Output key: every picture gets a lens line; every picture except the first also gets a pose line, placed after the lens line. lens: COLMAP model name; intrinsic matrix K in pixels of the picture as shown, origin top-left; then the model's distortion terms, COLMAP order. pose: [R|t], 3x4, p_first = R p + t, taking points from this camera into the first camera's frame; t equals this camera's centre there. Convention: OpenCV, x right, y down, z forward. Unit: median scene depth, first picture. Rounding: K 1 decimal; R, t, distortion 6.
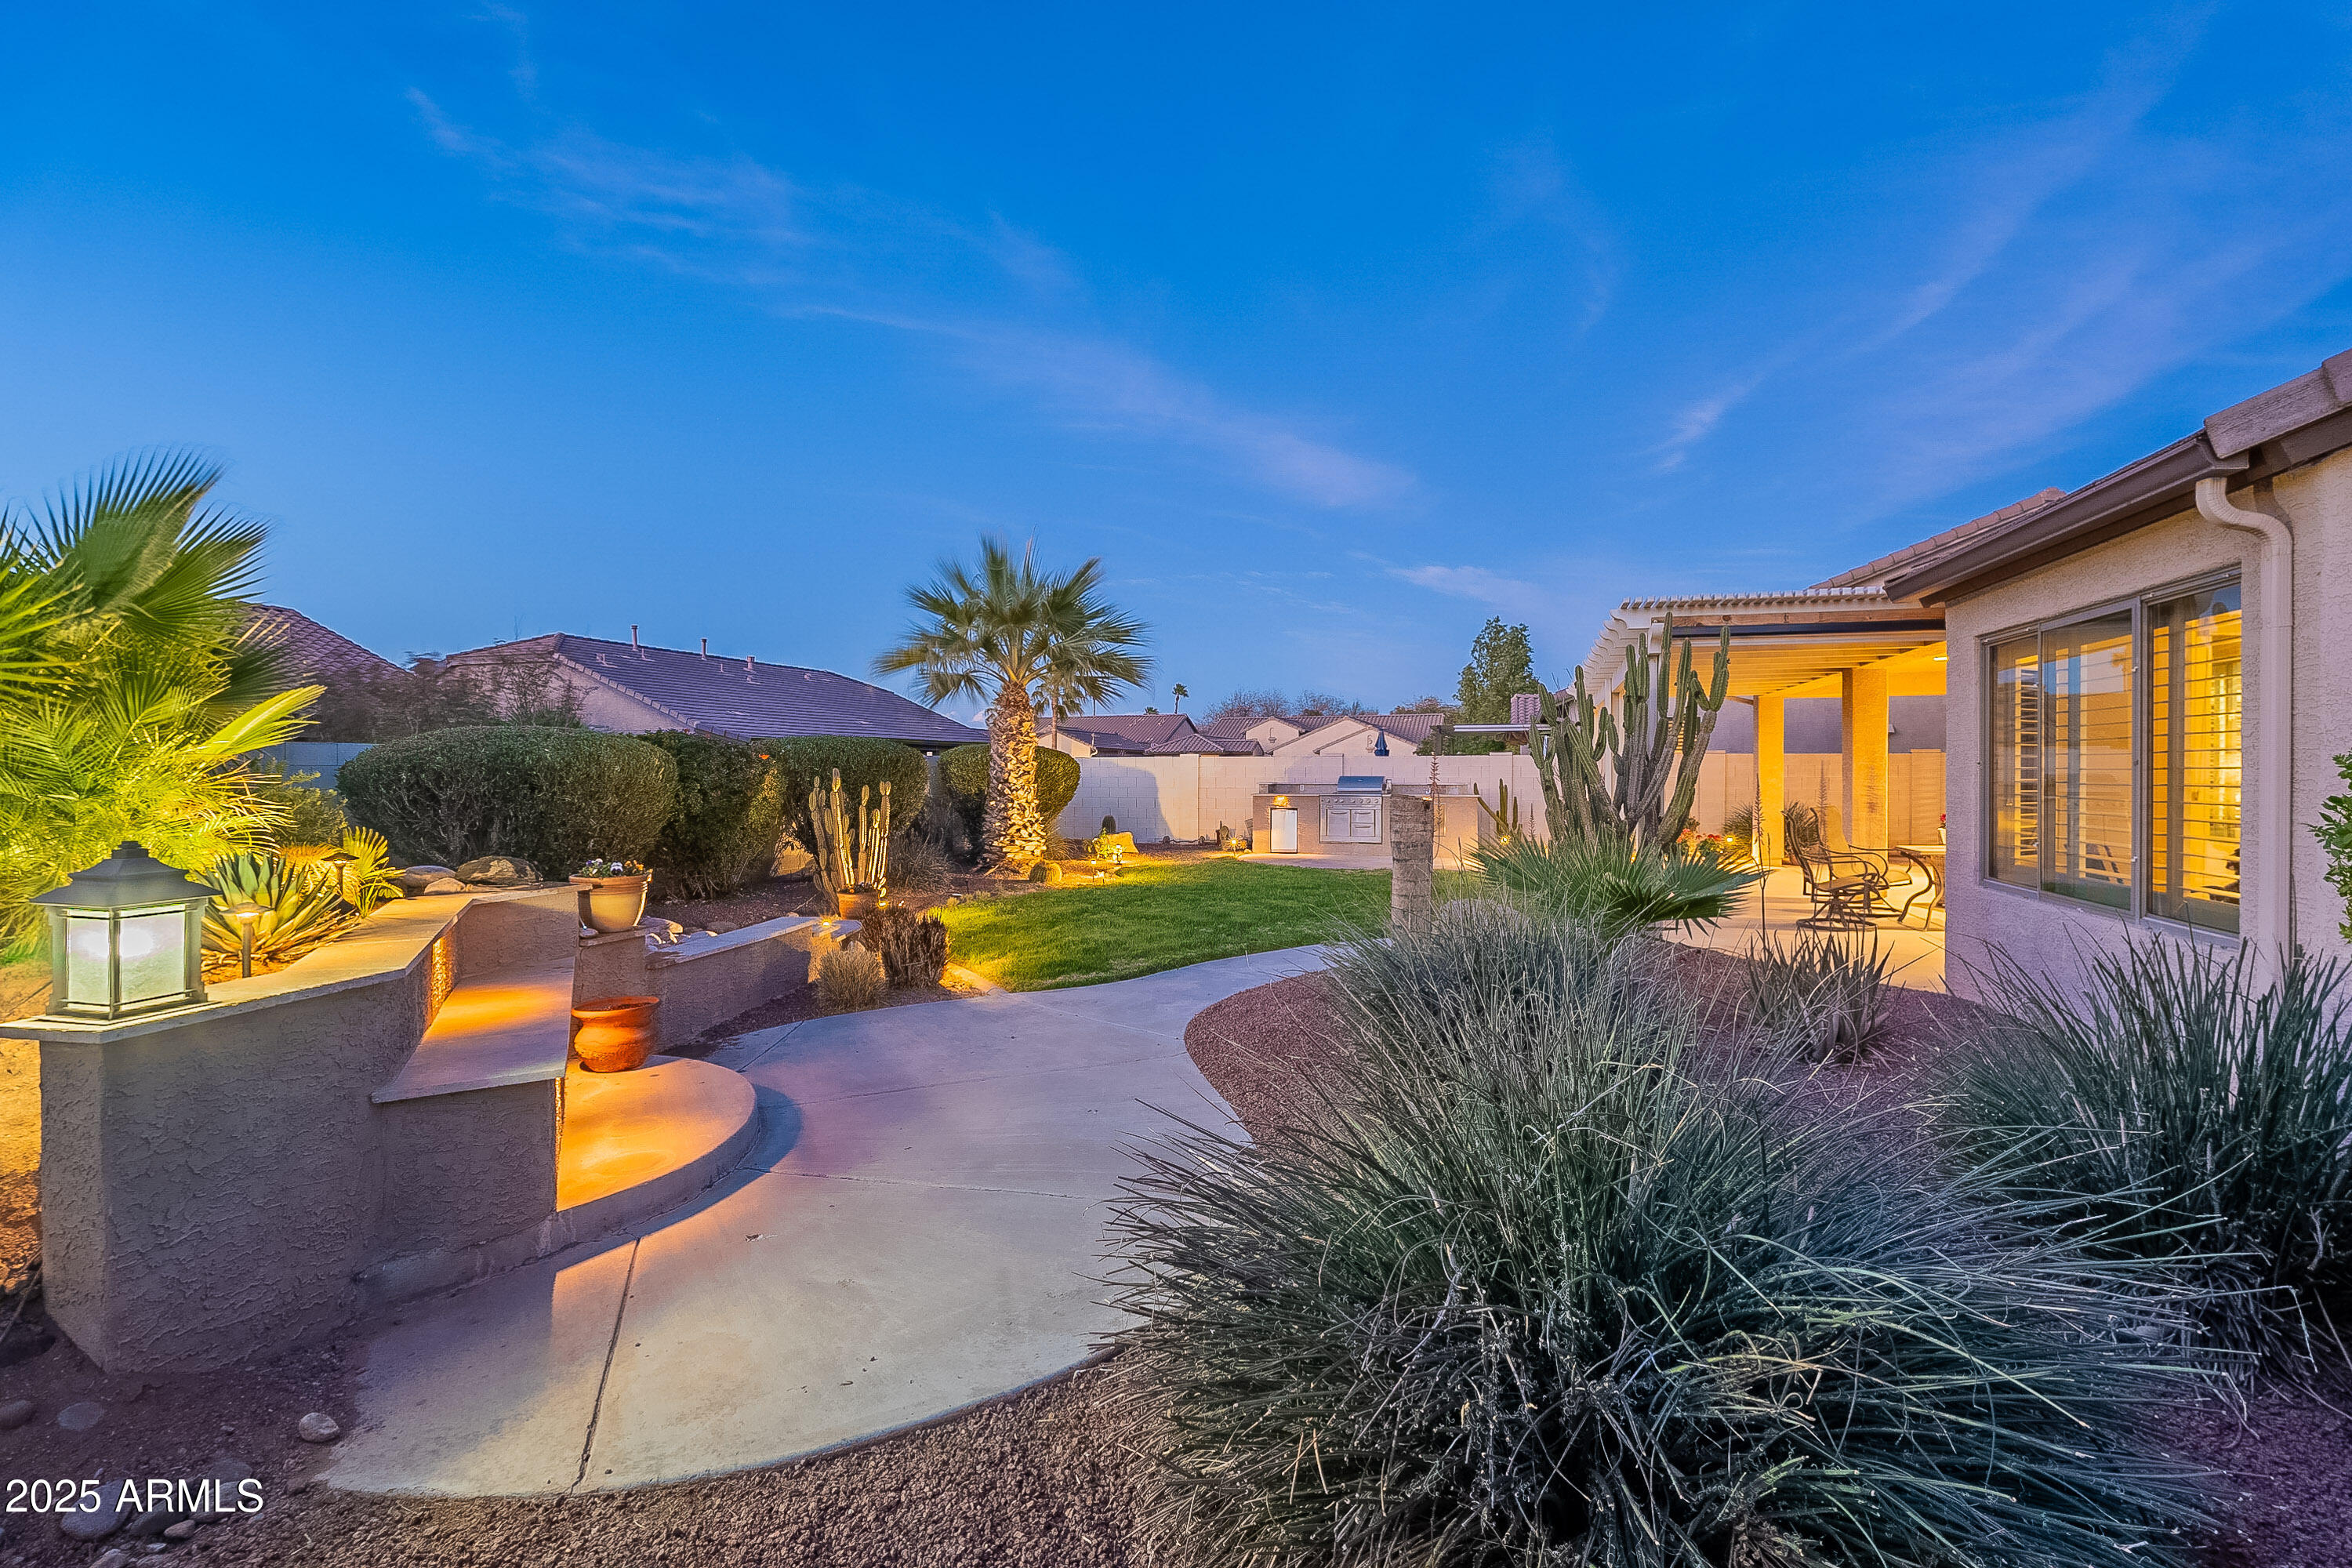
lens RADIAL K [[1020.2, 0, 1164.5], [0, 1020.2, 775.8], [0, 0, 1]] dist [-0.003197, -0.000215]
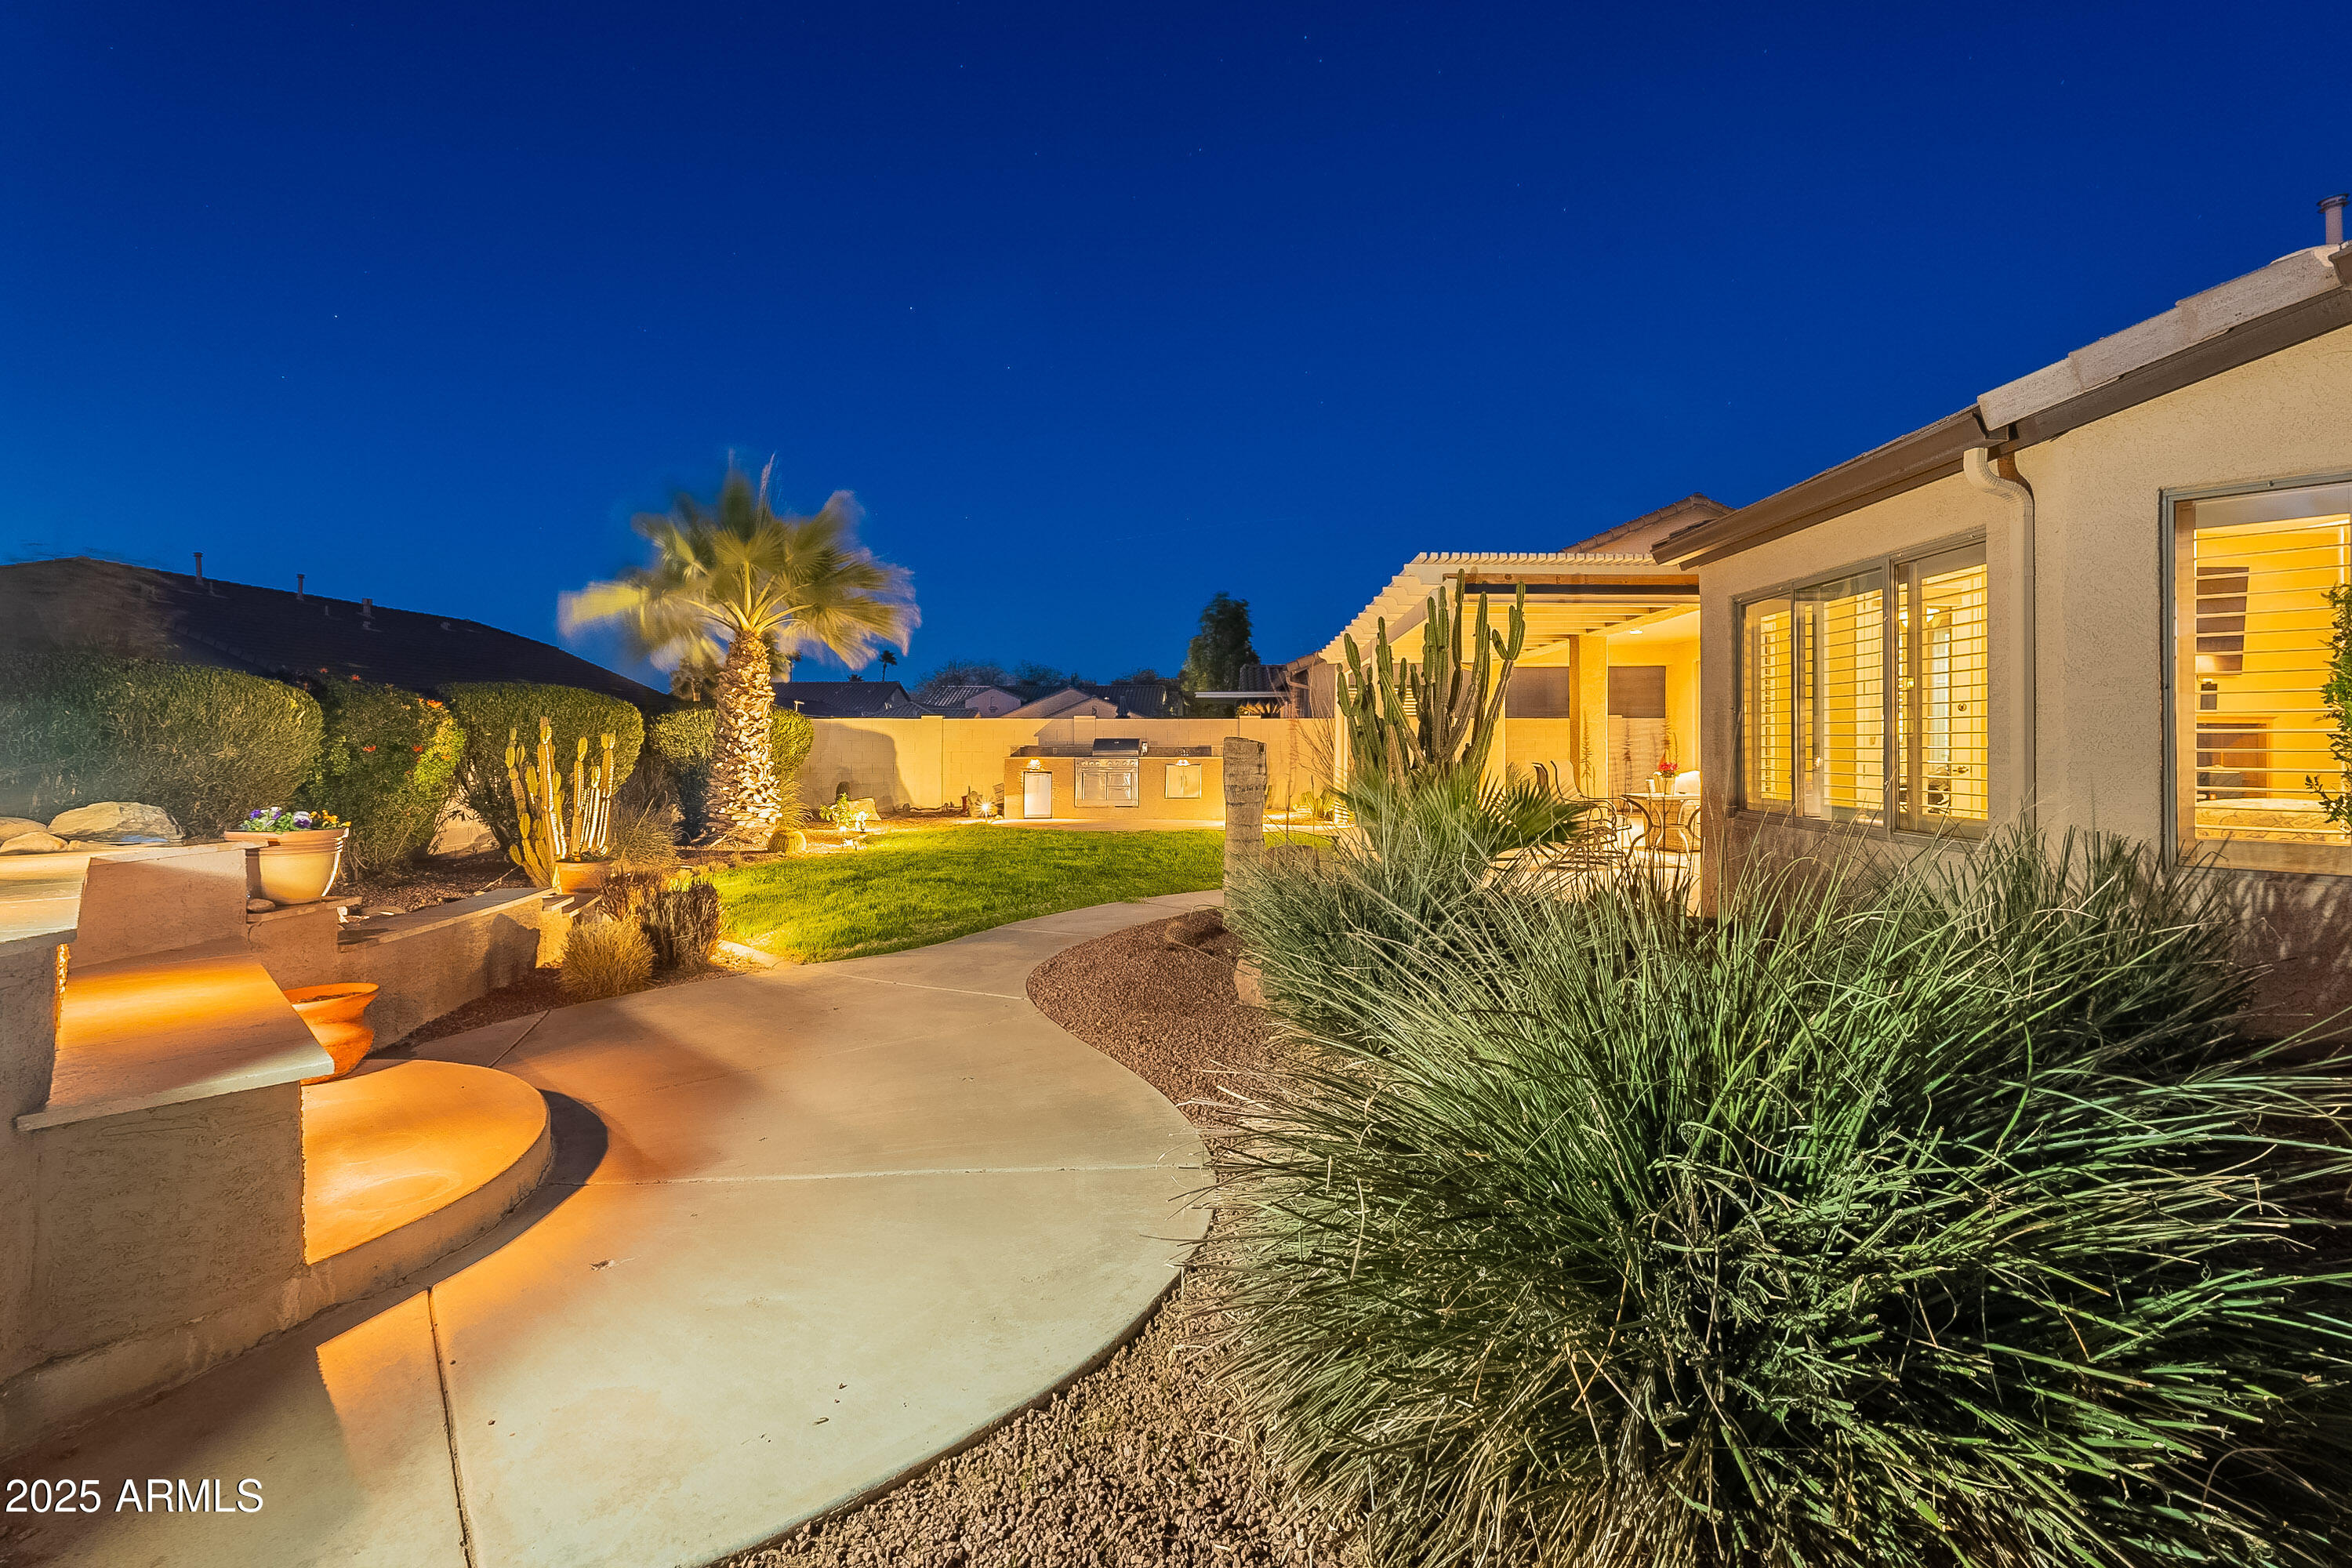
lens RADIAL K [[1045.2, 0, 1171.8], [0, 1045.2, 737.7], [0, 0, 1]] dist [-0.003435, 0.000185]
pose [[0.960489, 0.003931, 0.278289, -0.096849], [-0.000892, 0.999939, -0.011044, 0.027955], [-0.278315, 0.010359, 0.960434, 0.052336]]
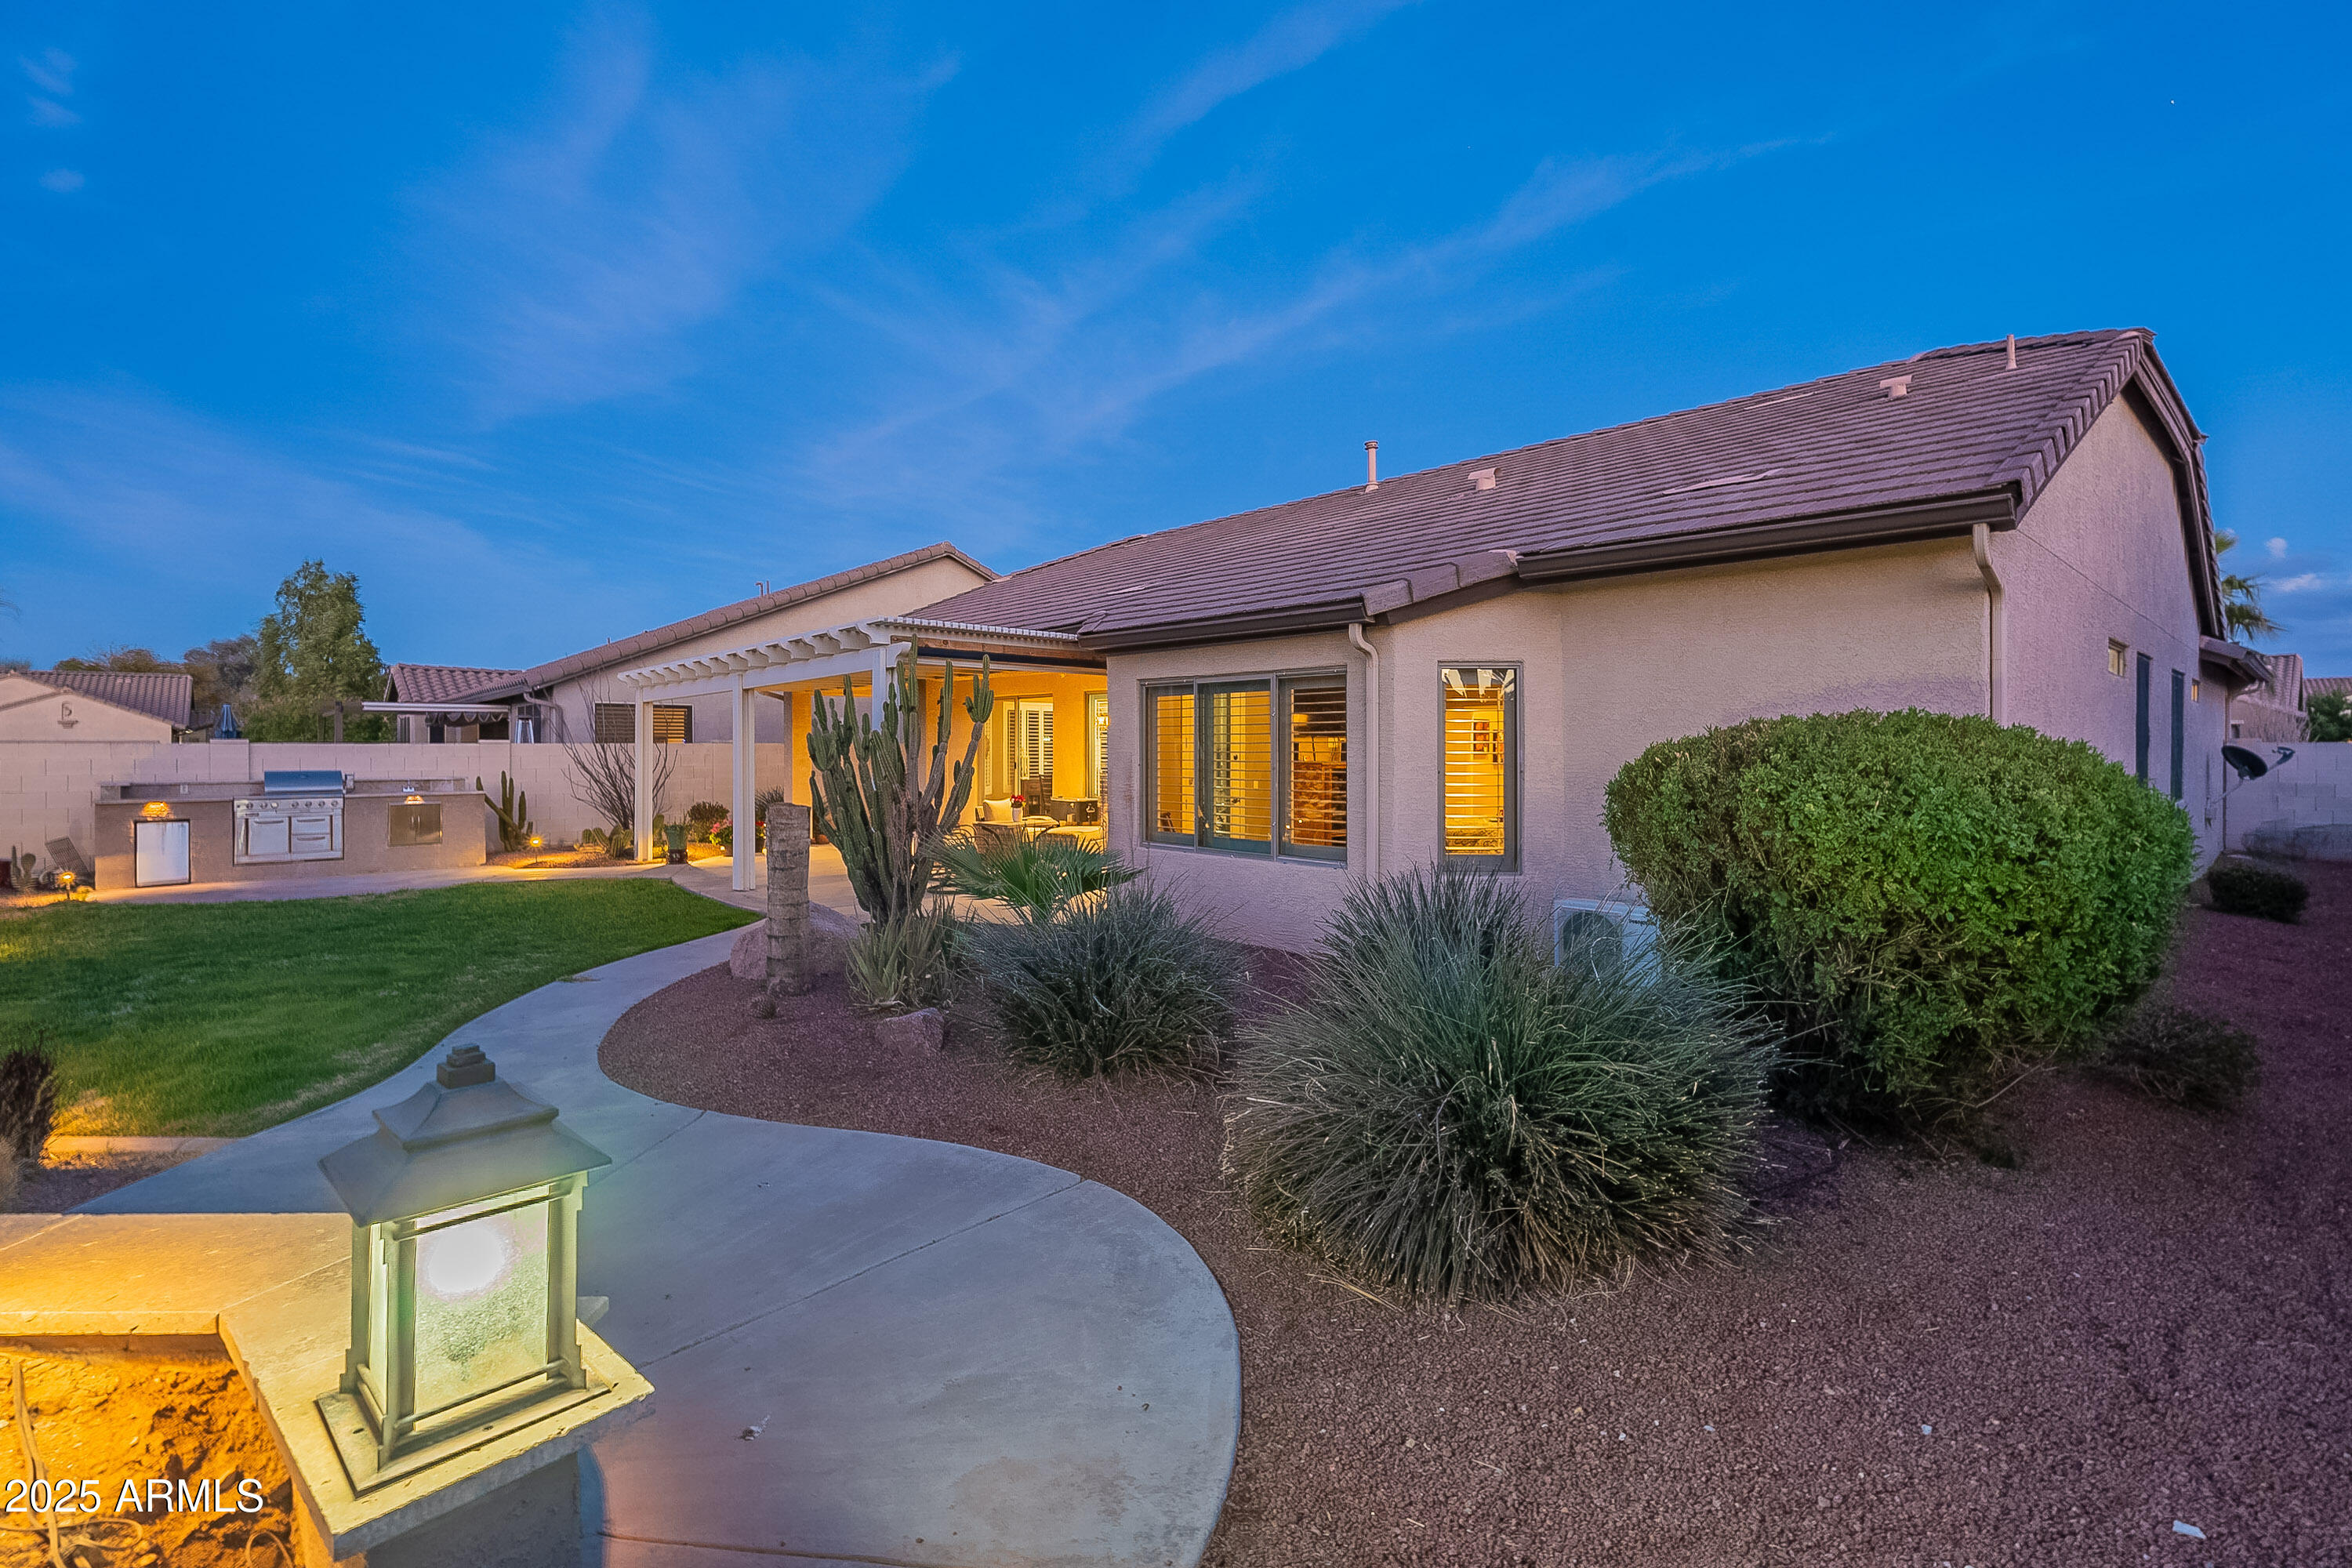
lens RADIAL K [[1055.9, 0, 1188.8], [0, 1055.9, 751.4], [0, 0, 1]] dist [-0.001782, -0.000491]
pose [[0.492443, -0.001176, 0.870344, -0.427514], [0.005538, 0.999983, -0.001782, -0.024597], [-0.870327, 0.005698, 0.492442, 0.149249]]
